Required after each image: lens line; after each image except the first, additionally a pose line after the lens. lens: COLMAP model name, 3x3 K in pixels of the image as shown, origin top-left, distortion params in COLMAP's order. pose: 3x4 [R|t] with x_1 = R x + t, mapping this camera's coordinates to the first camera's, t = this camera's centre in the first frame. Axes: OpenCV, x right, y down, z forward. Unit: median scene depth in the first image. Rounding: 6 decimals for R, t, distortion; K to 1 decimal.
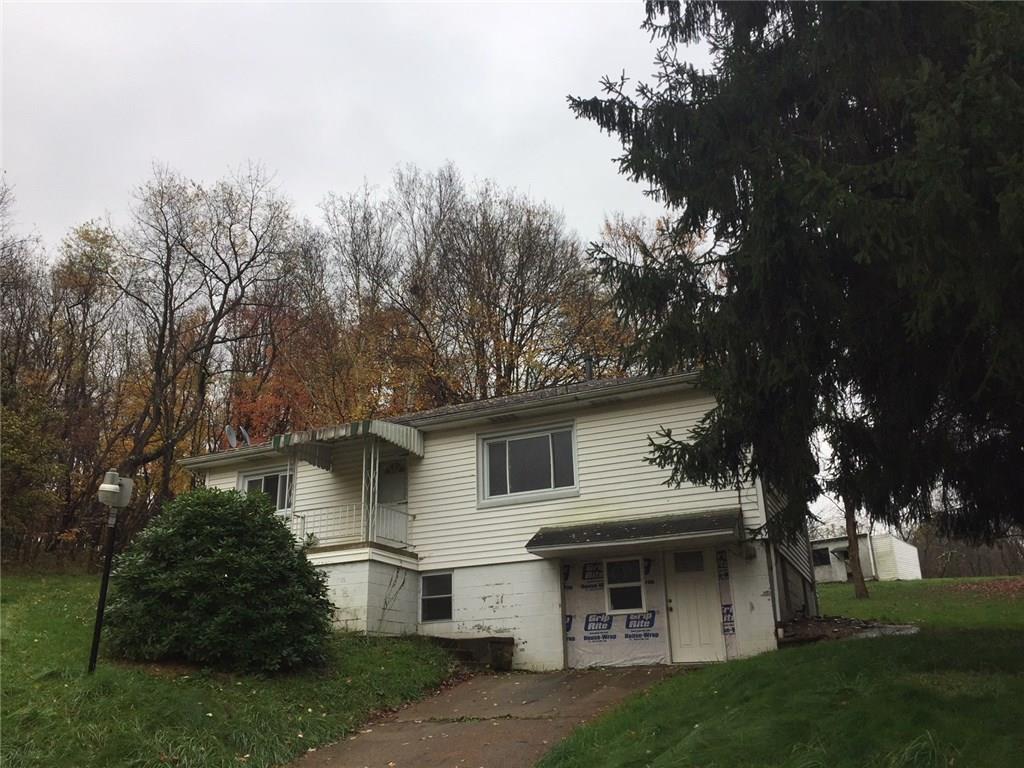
lens RADIAL K [[871.0, 0, 512.0], [0, 871.0, 384.0], [0, 0, 1]] dist [0.106092, -0.162975]
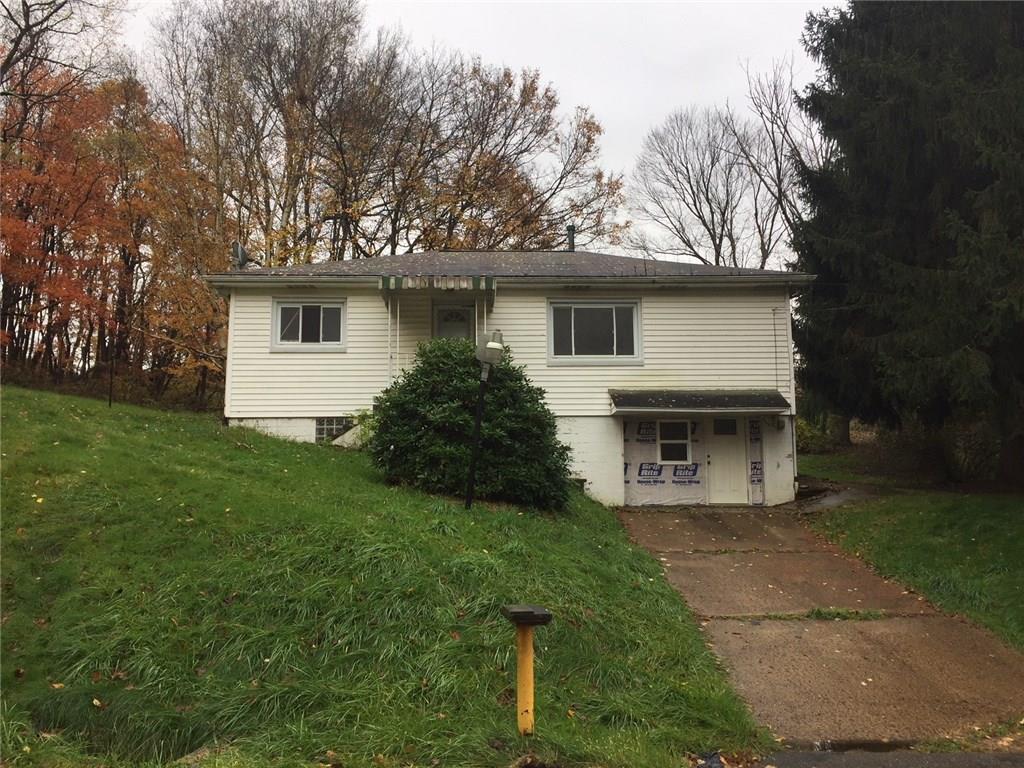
lens RADIAL K [[871.0, 0, 512.0], [0, 871.0, 384.0], [0, 0, 1]] dist [0.106092, -0.162975]
pose [[0.900988, 0.082752, 0.425878, -0.593336], [-0.166181, 0.972599, 0.162587, -0.008307], [-0.400754, -0.217262, 0.890053, 0.027736]]
